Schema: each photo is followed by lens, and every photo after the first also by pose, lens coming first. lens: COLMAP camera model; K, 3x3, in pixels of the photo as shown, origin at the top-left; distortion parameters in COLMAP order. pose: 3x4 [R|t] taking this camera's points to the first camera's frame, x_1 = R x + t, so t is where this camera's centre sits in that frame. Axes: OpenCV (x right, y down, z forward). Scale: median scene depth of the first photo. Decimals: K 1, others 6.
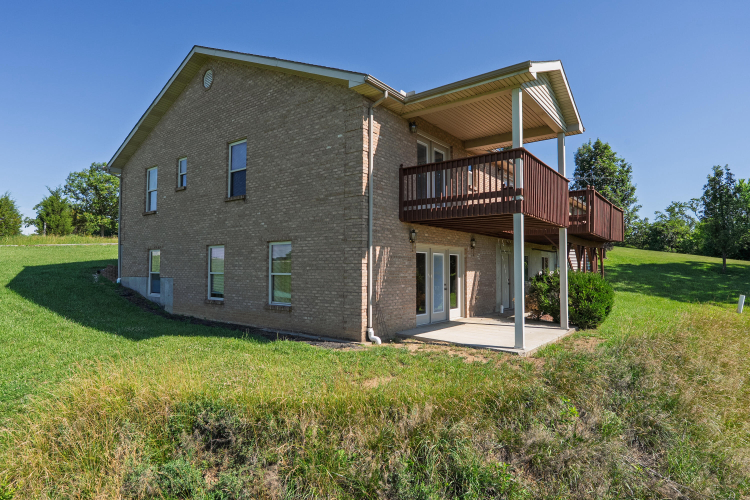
lens RADIAL K [[421.3, 0, 374.8], [0, 421.3, 250.8], [0, 0, 1]] dist [0.004846, -0.000004]
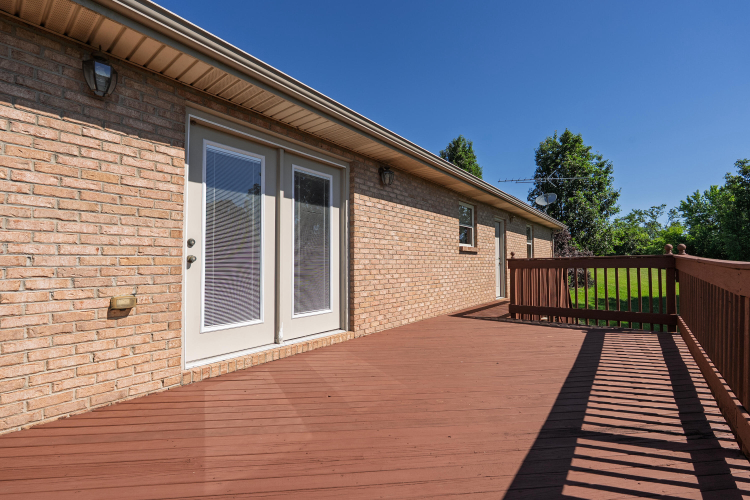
lens RADIAL K [[324.2, 0, 375.1], [0, 324.2, 255.1], [0, 0, 1]] dist [0.002338, 0.000285]
pose [[0.999700, -0.004536, -0.024057, 0.199693], [0.005063, 0.999747, 0.021893, -0.054289], [0.023951, -0.022008, 0.999471, 0.407504]]
